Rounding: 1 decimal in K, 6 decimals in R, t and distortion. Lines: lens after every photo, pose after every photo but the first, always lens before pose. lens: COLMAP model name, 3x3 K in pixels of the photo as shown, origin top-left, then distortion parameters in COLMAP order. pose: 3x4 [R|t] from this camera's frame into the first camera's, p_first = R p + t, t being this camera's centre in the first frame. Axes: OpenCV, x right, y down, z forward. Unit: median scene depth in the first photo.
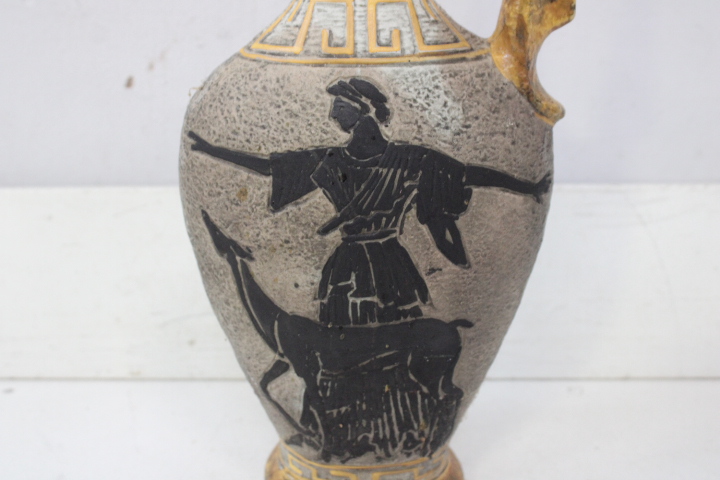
lens RADIAL K [[899.1, 0, 358.4], [0, 899.1, 240.6], [0, 0, 1]] dist [-0.069522, 0.000000]
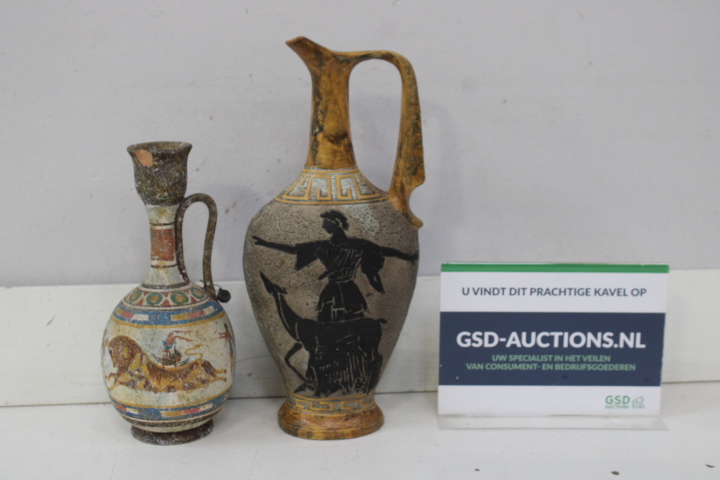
lens RADIAL K [[1065.0, 0, 362.9], [0, 1065.0, 237.9], [0, 0, 1]] dist [-0.027066, 0.000000]
pose [[0.985022, -0.024176, 0.170726, -0.378093], [0.050079, 0.987555, -0.149090, 0.286556], [-0.164997, 0.155407, 0.973974, -1.586973]]
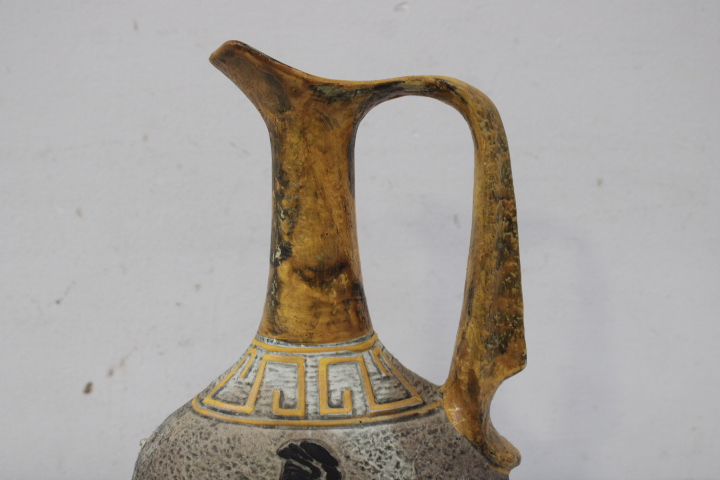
lens RADIAL K [[899.1, 0, 358.0], [0, 899.1, 241.8], [0, 0, 1]] dist [-0.069522, 0.000000]
pose [[0.999712, -0.004066, 0.023667, 0.030022], [0.009048, 0.976706, -0.214390, -0.176079], [-0.022244, 0.214542, 0.976461, -0.014434]]
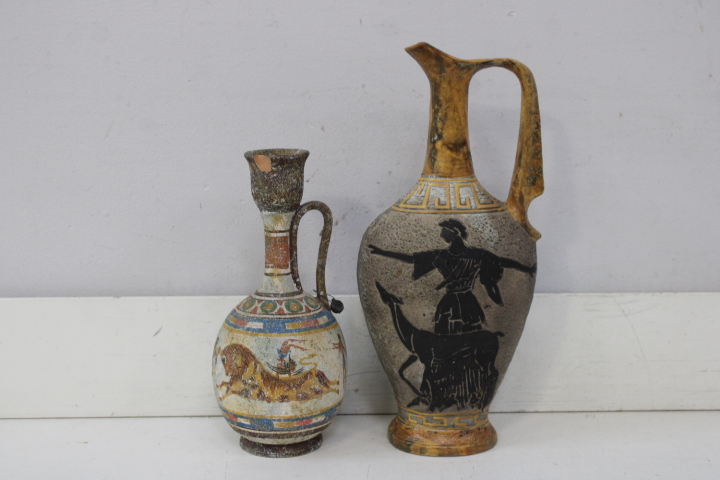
lens RADIAL K [[1065.0, 0, 363.6], [0, 1065.0, 237.4], [0, 0, 1]] dist [-0.027066, 0.000000]
pose [[0.993252, -0.005033, 0.115870, -0.509309], [0.027506, 0.980777, -0.193184, 0.357790], [-0.112670, 0.195067, 0.974297, -1.500659]]
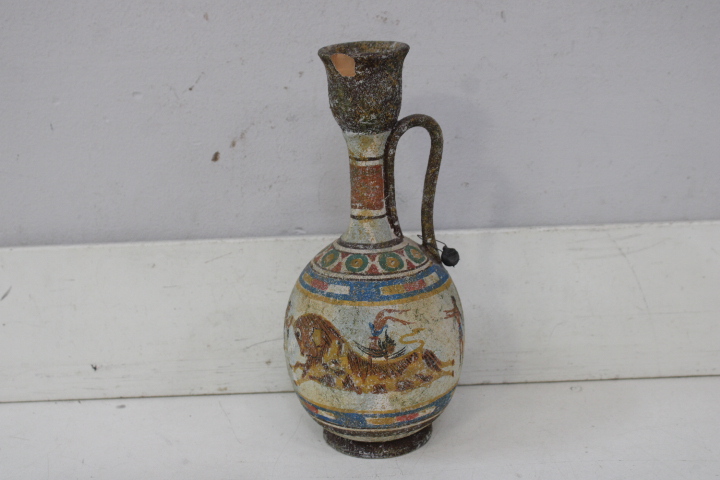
lens RADIAL K [[1065.0, 0, 358.5], [0, 1065.0, 237.2], [0, 0, 1]] dist [-0.027066, 0.000000]
pose [[0.999551, -0.027069, 0.012864, -0.459587], [0.027864, 0.997416, -0.066221, 0.098309], [-0.011038, 0.066550, 0.997722, -0.812052]]
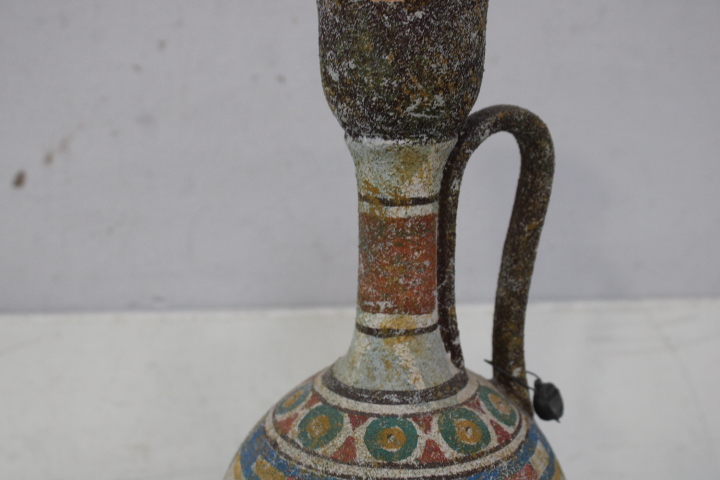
lens RADIAL K [[969.6, 0, 364.9], [0, 969.6, 239.7], [0, 0, 1]] dist [-0.050626, 0.000000]
pose [[0.967419, -0.046301, 0.248910, -0.637701], [0.076366, 0.990711, -0.112519, -0.049773], [-0.241388, 0.127861, 0.961969, 0.327342]]
